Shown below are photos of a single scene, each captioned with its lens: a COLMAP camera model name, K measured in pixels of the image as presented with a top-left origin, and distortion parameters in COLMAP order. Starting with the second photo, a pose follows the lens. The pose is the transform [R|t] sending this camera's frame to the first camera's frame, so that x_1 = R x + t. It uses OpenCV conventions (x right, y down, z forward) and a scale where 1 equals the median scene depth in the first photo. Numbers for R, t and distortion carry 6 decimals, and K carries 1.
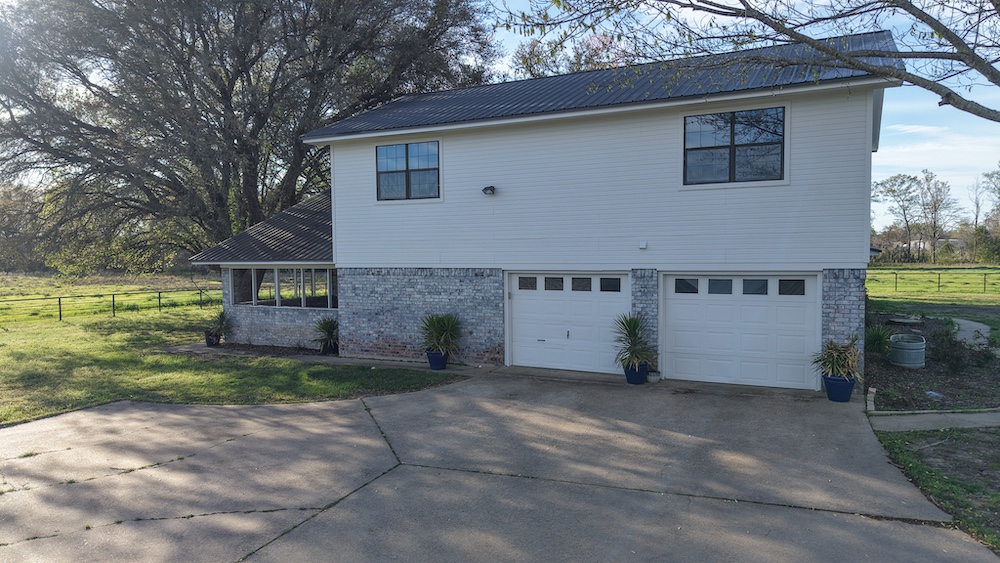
lens RADIAL K [[686.3, 0, 500.0], [0, 686.3, 281.5], [0, 0, 1]] dist [0.001375, 0.001247]
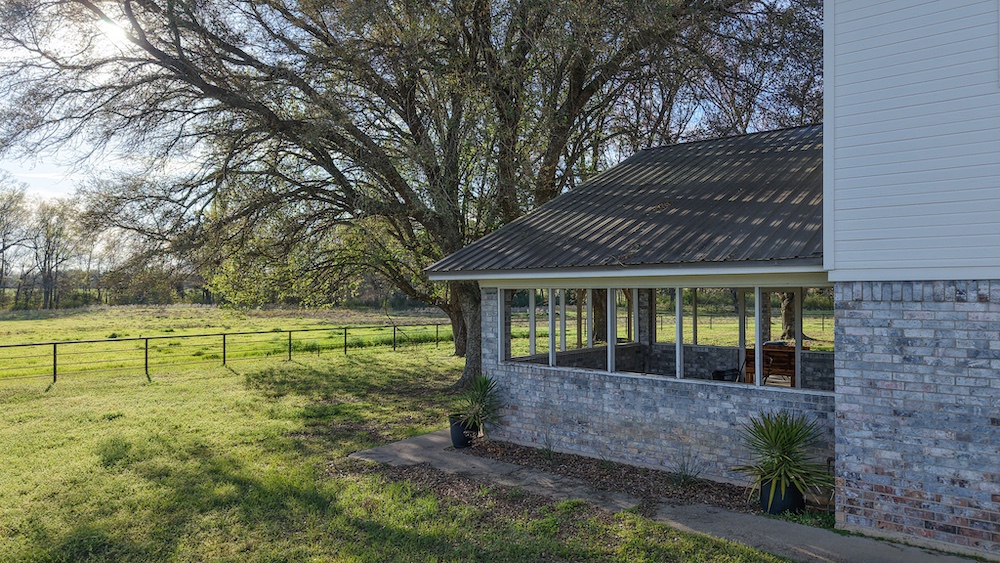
lens RADIAL K [[716.9, 0, 500.0], [0, 716.9, 281.5], [0, 0, 1]] dist [0.069802, 0.000276]
pose [[0.972435, 0.002385, -0.233162, -0.187879], [-0.014398, 0.998654, -0.049833, 0.000854], [0.232729, 0.051817, 0.971160, 0.344115]]
